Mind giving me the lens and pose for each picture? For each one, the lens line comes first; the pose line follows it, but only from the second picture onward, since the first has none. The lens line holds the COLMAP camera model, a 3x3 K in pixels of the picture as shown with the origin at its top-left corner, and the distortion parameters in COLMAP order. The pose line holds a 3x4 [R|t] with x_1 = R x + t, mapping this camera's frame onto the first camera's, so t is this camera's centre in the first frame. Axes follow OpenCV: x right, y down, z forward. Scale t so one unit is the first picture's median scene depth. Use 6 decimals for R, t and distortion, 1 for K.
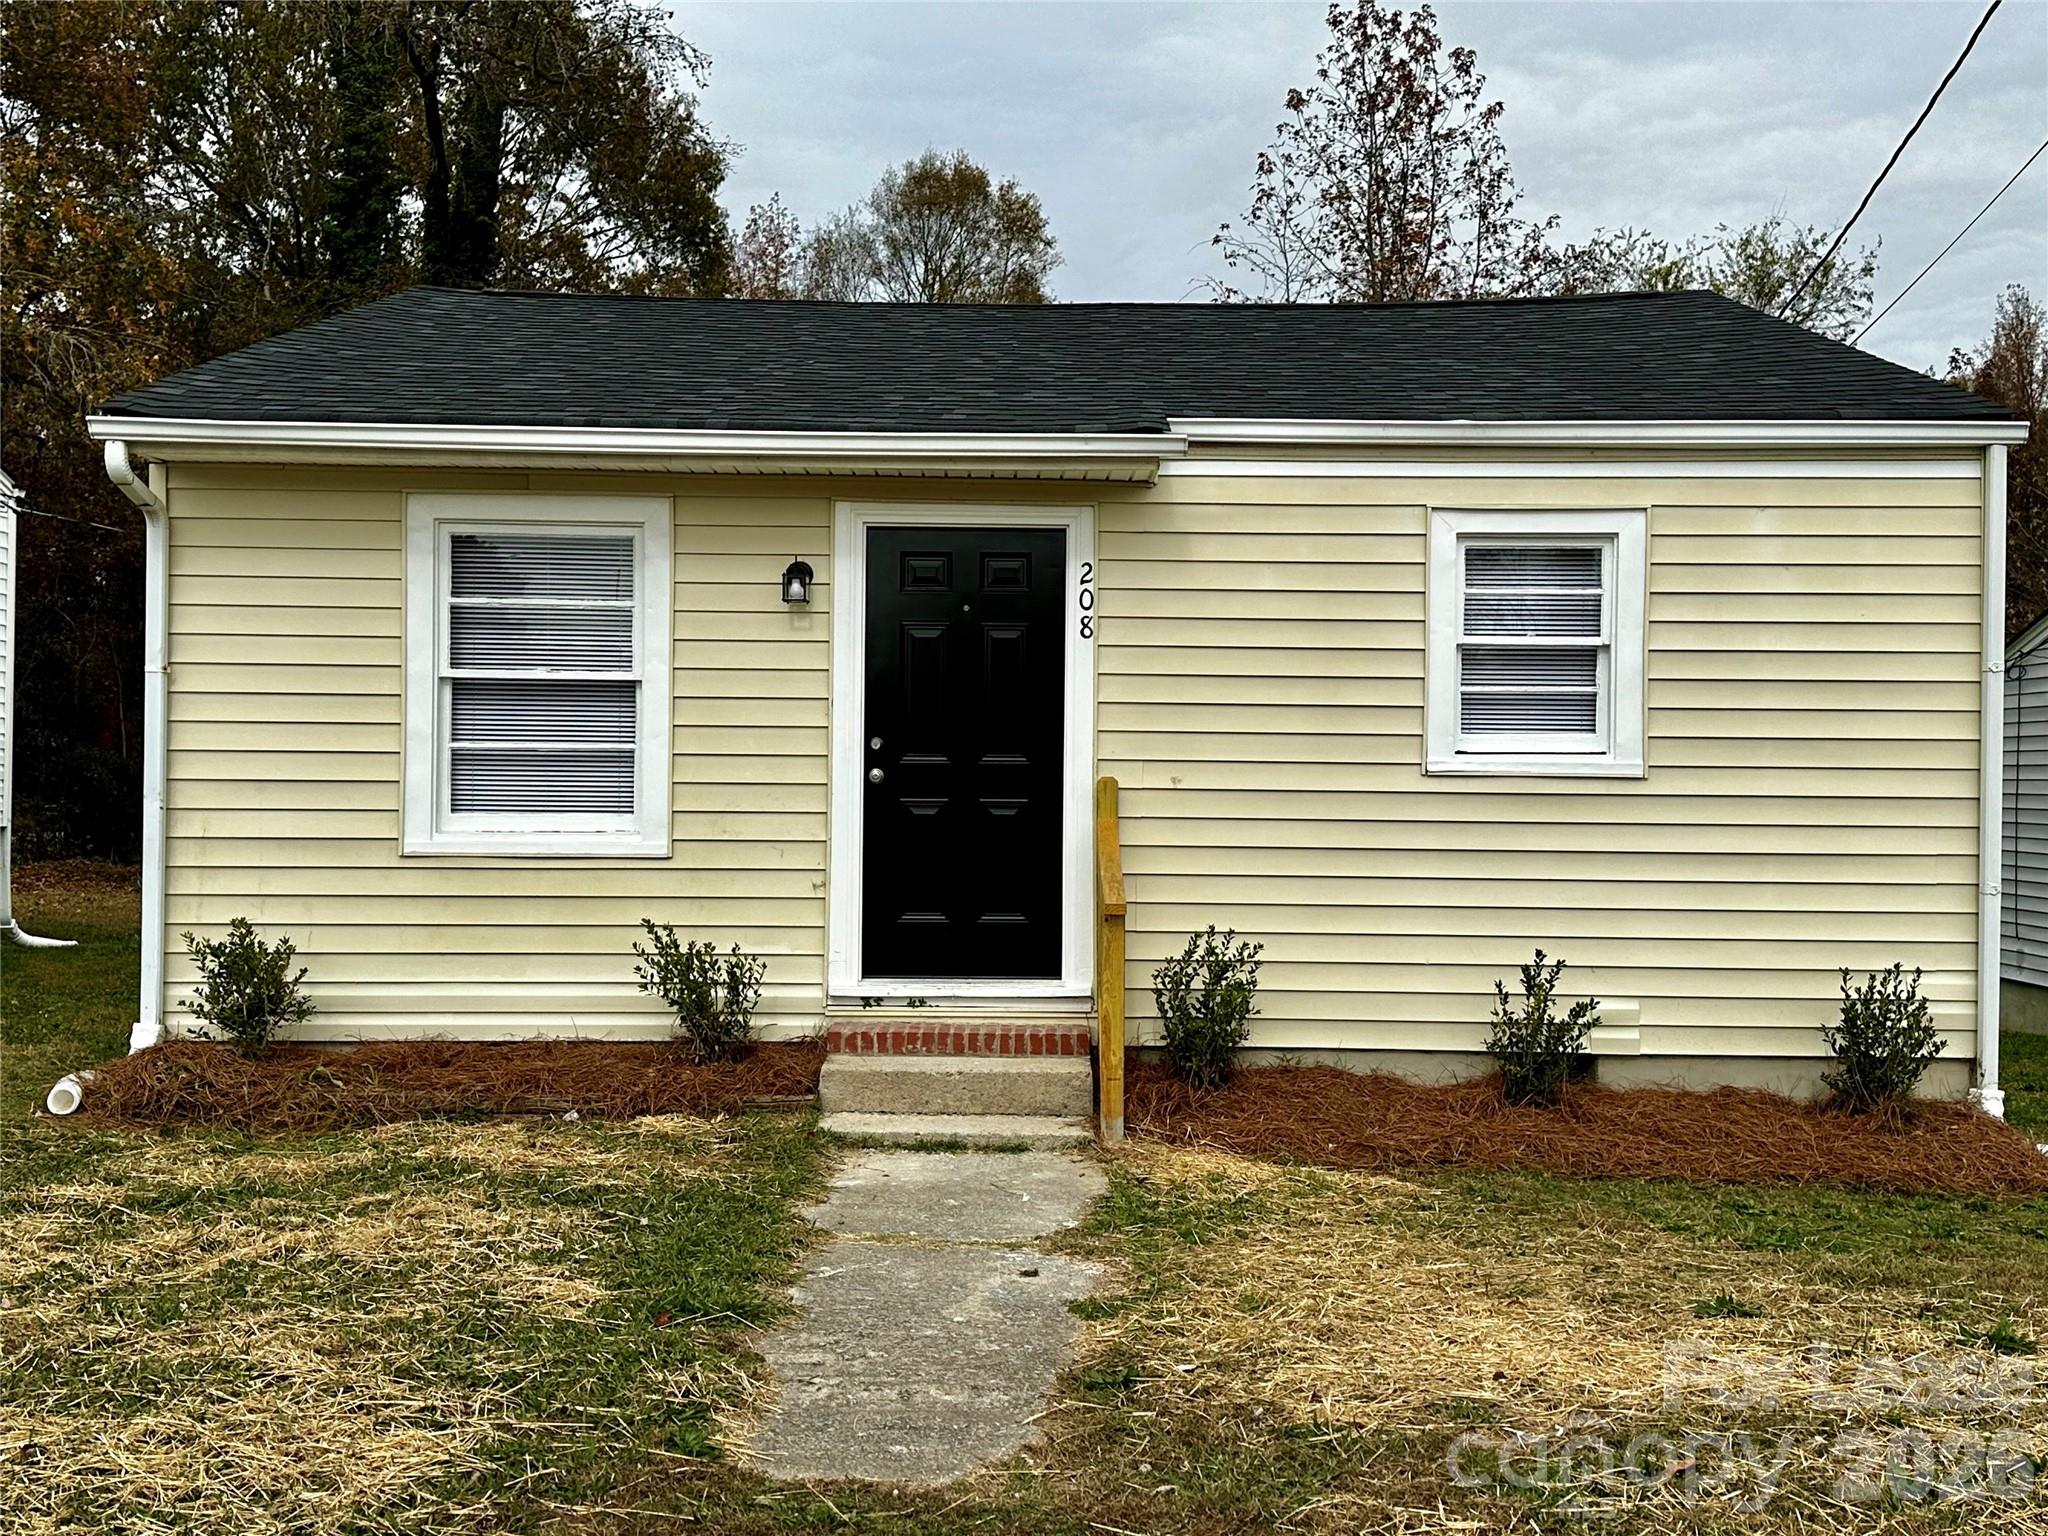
lens RADIAL K [[2204.8, 0, 1022.3], [0, 2204.8, 767.3], [0, 0, 1]] dist [0.104714, 0.000000]
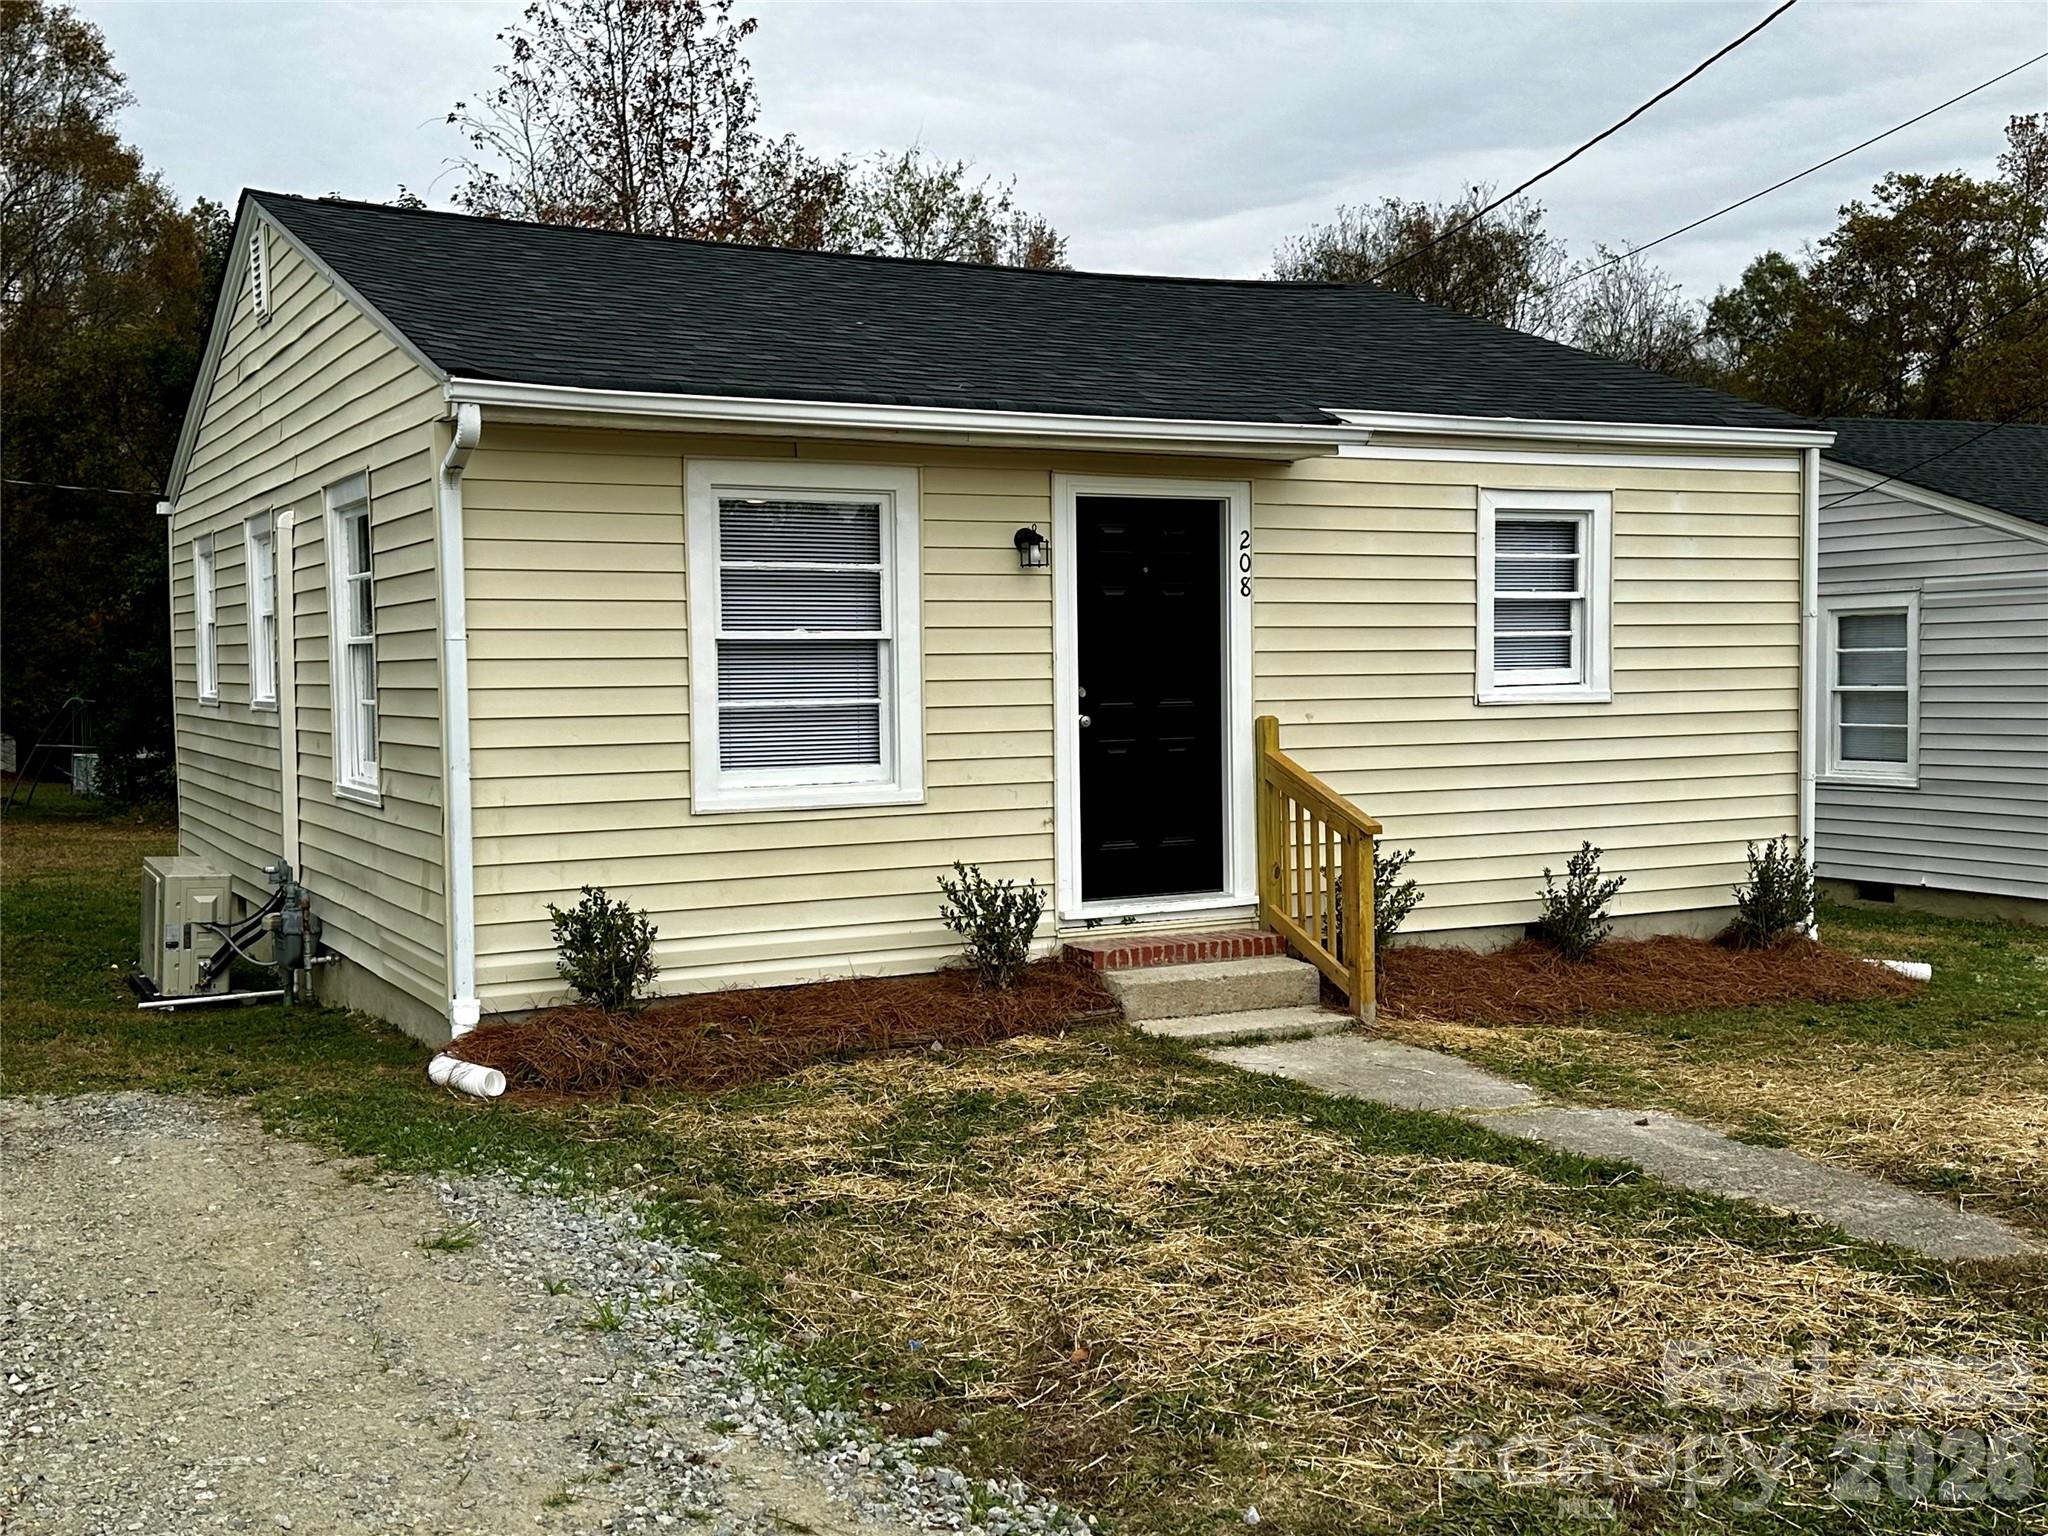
lens RADIAL K [[2204.8, 0, 1024.5], [0, 2204.8, 766.2], [0, 0, 1]] dist [0.104714, 0.000000]
pose [[0.879659, -0.043673, 0.473596, -0.625157], [0.016172, 0.997946, 0.061990, -0.043265], [-0.475330, -0.046871, 0.878558, 0.032719]]
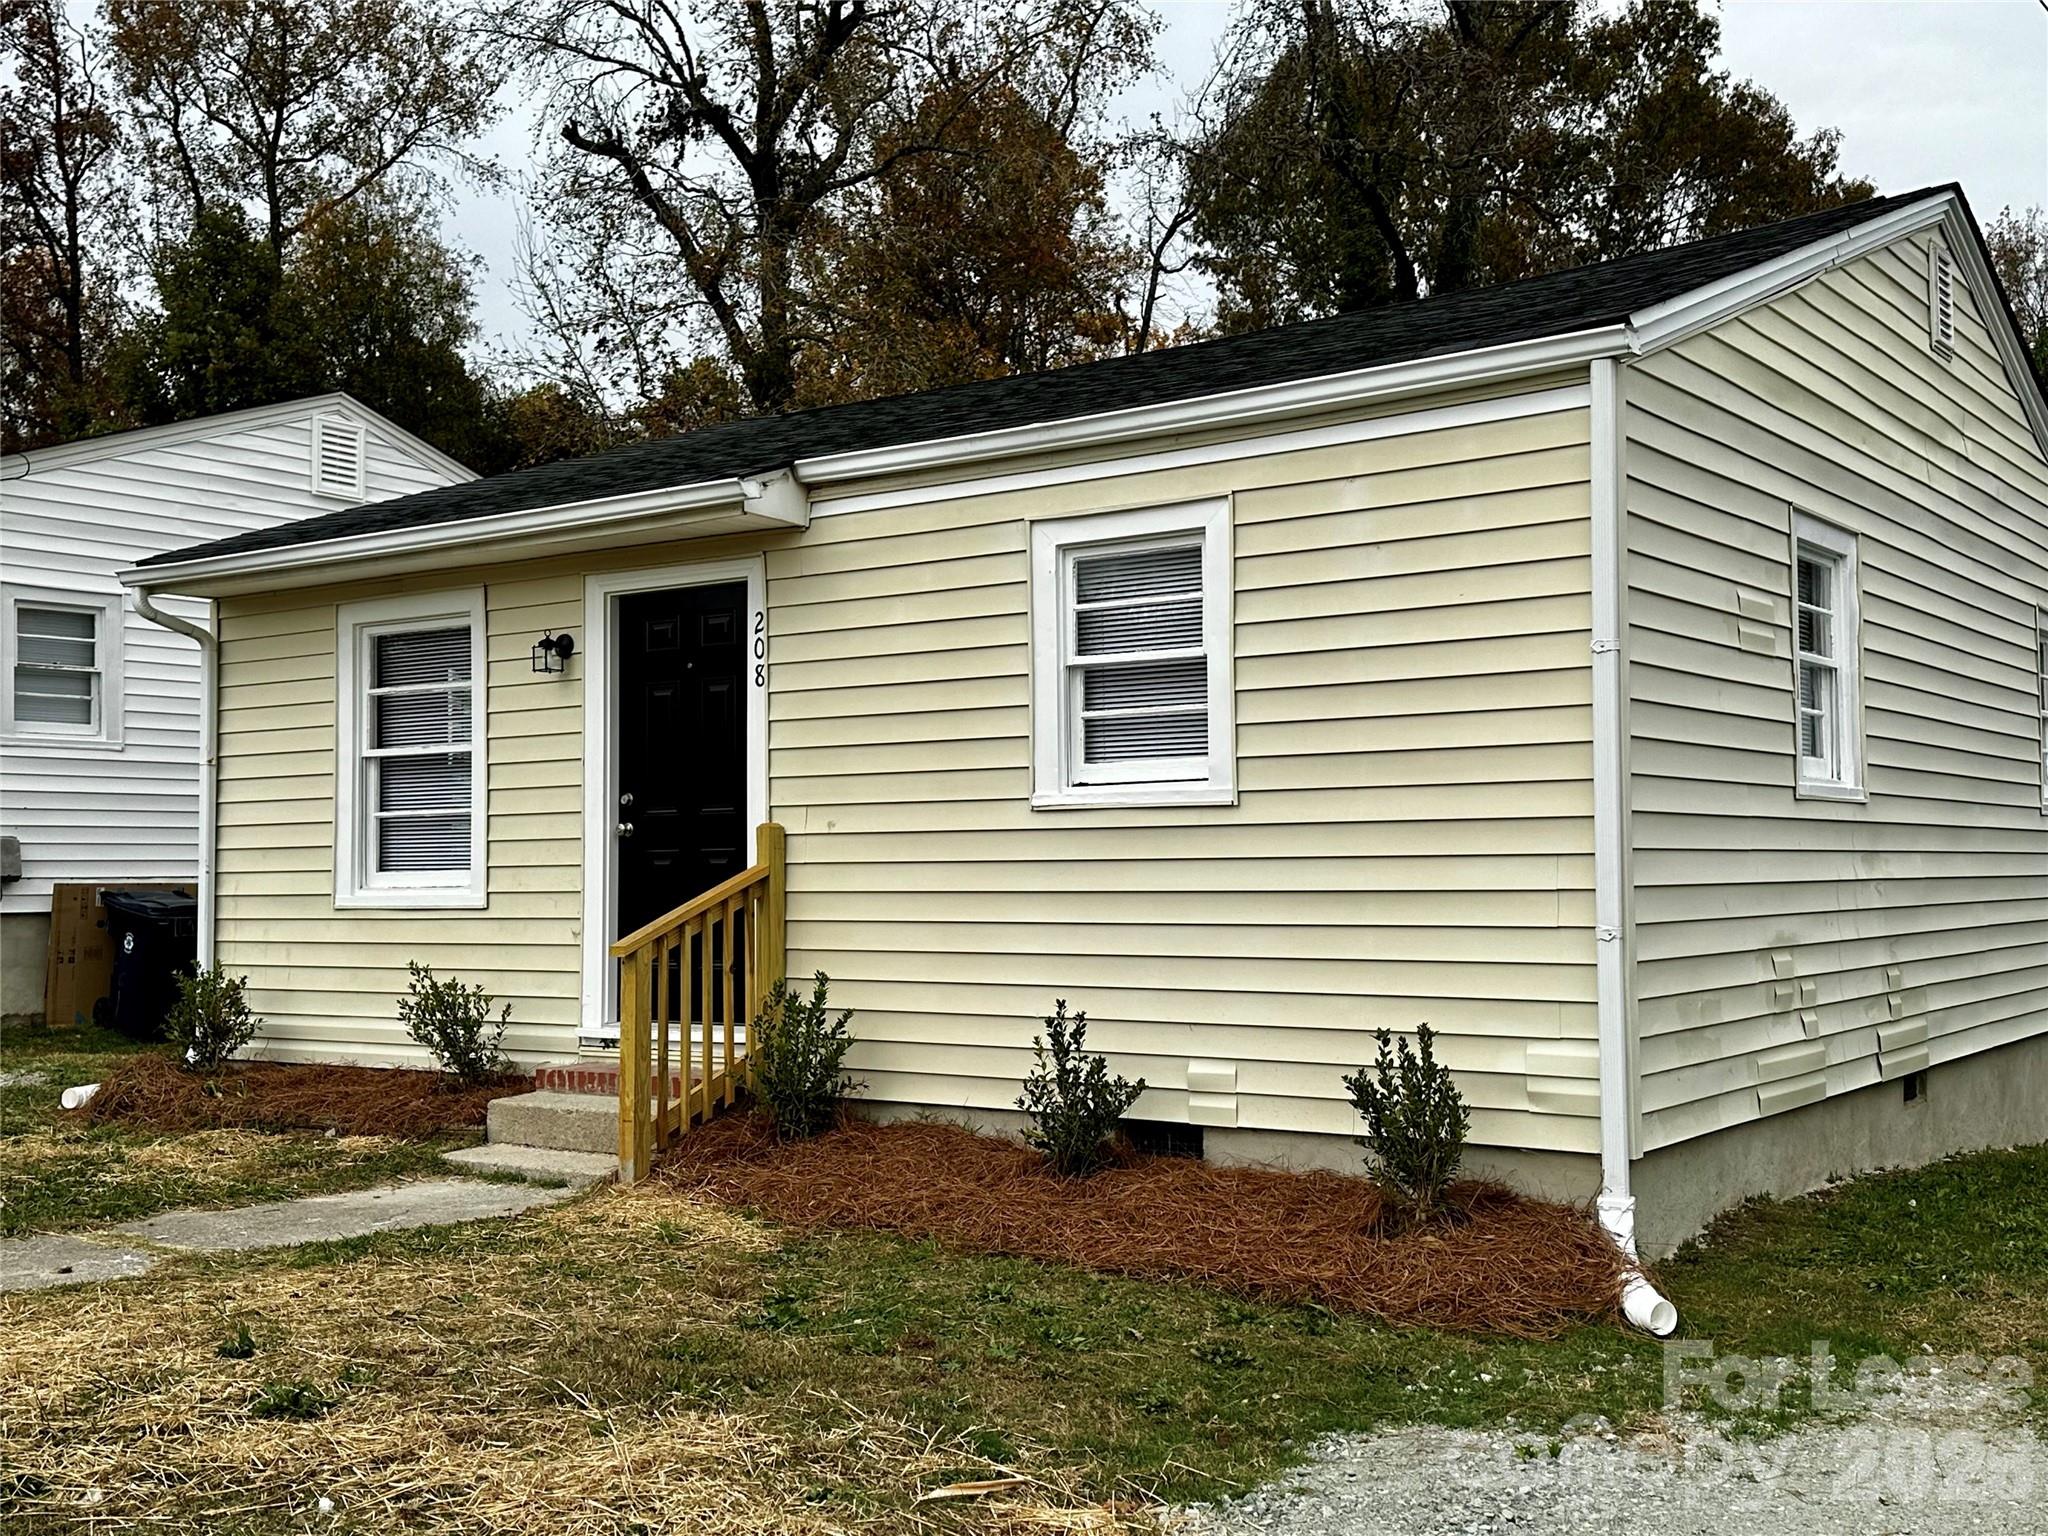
lens RADIAL K [[2204.8, 0, 1021.1], [0, 2204.8, 764.4], [0, 0, 1]] dist [0.104714, 0.000000]
pose [[0.804643, -0.047284, -0.591873, 0.720643], [0.021443, 0.998488, -0.050617, 0.030663], [0.593372, 0.028037, 0.804440, 0.259502]]
